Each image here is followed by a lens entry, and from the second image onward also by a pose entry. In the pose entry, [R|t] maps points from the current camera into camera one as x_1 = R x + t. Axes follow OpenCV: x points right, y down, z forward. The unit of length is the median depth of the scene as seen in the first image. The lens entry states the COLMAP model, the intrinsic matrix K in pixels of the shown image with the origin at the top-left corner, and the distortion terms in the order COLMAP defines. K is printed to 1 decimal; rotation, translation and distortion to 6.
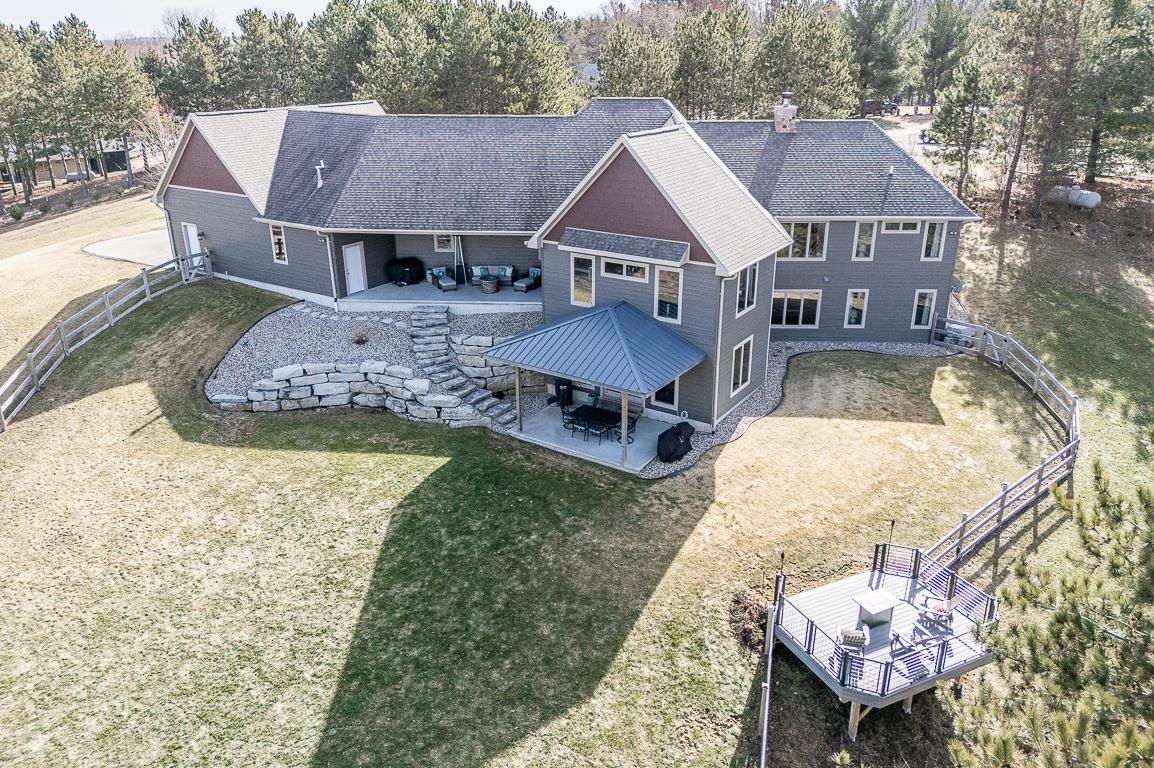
lens RADIAL K [[863.6, 0, 577.0], [0, 863.6, 384.0], [0, 0, 1]] dist [0.096228, -0.116112]
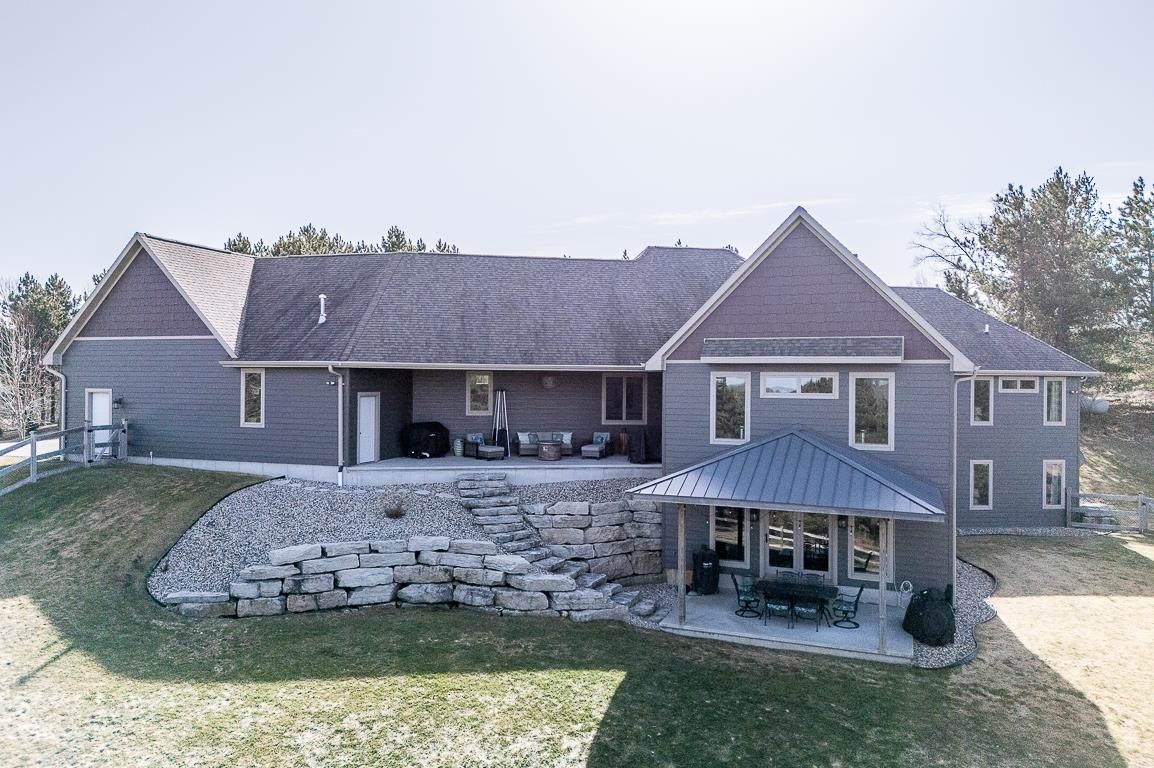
lens RADIAL K [[863.6, 0, 577.0], [0, 863.6, 384.0], [0, 0, 1]] dist [0.096228, -0.116112]
pose [[0.976098, 0.012140, 0.216993, -0.261114], [0.068315, 0.930692, -0.359368, 0.108120], [-0.206317, 0.365602, 0.907617, 0.331593]]
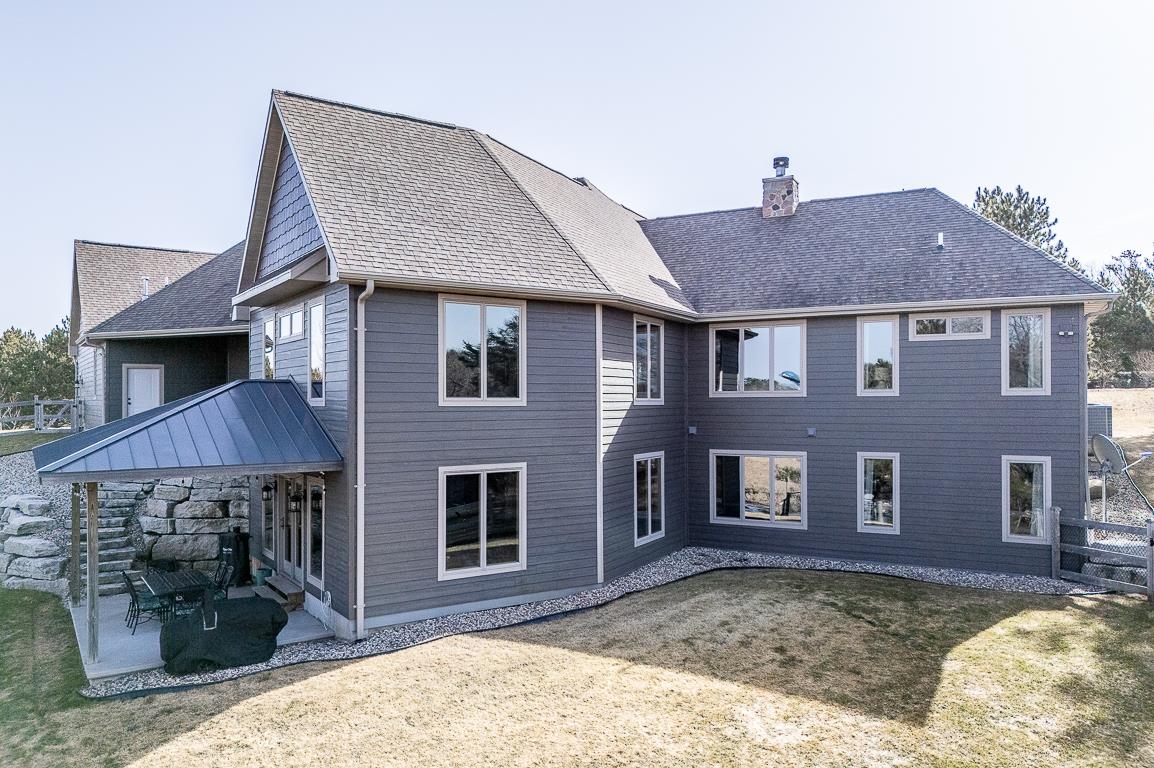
lens RADIAL K [[863.6, 0, 577.0], [0, 863.6, 384.0], [0, 0, 1]] dist [0.096228, -0.116112]
pose [[0.911947, -0.006973, -0.410248, 0.413525], [-0.154200, 0.920736, -0.358423, 0.071389], [0.380230, 0.390123, 0.838588, 0.548570]]
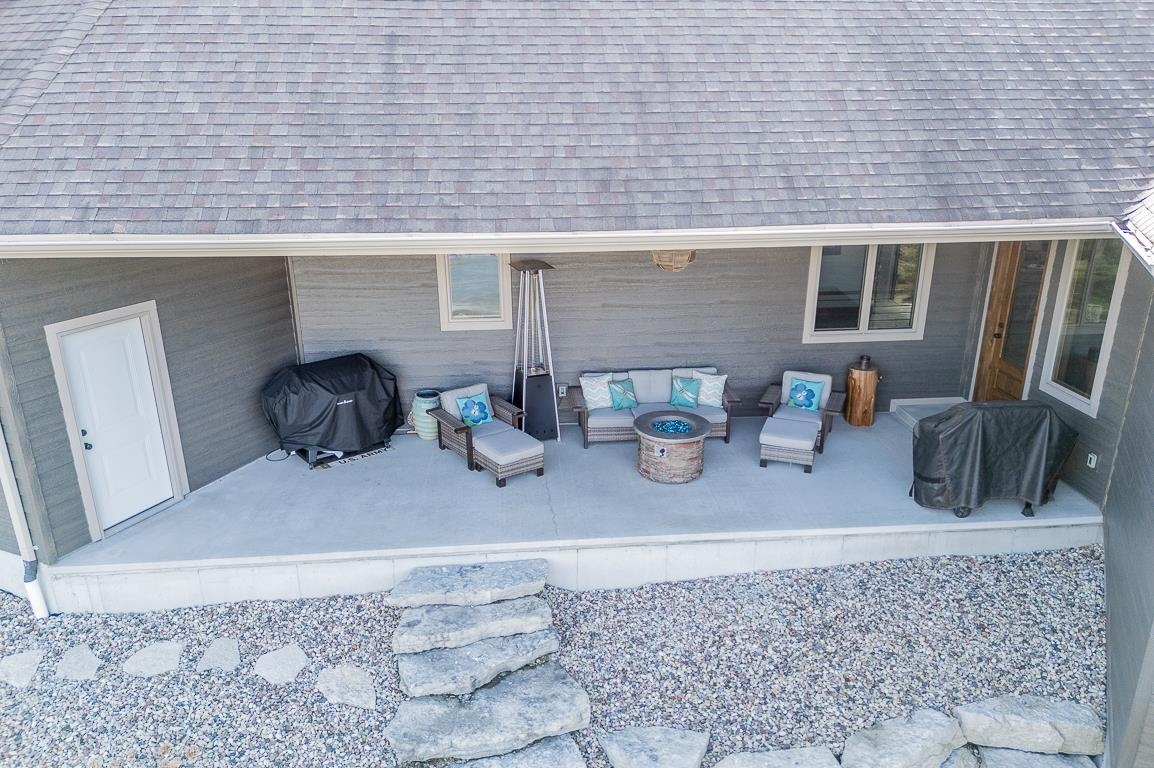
lens RADIAL K [[852.1, 0, 577.6], [0, 852.1, 422.8], [0, 0, 1]] dist [0.087801, -0.108656]
pose [[0.988936, -0.051866, 0.138982, -0.180188], [0.054616, 0.998379, -0.016043, -0.130513], [-0.137925, 0.023456, 0.990165, 0.812982]]
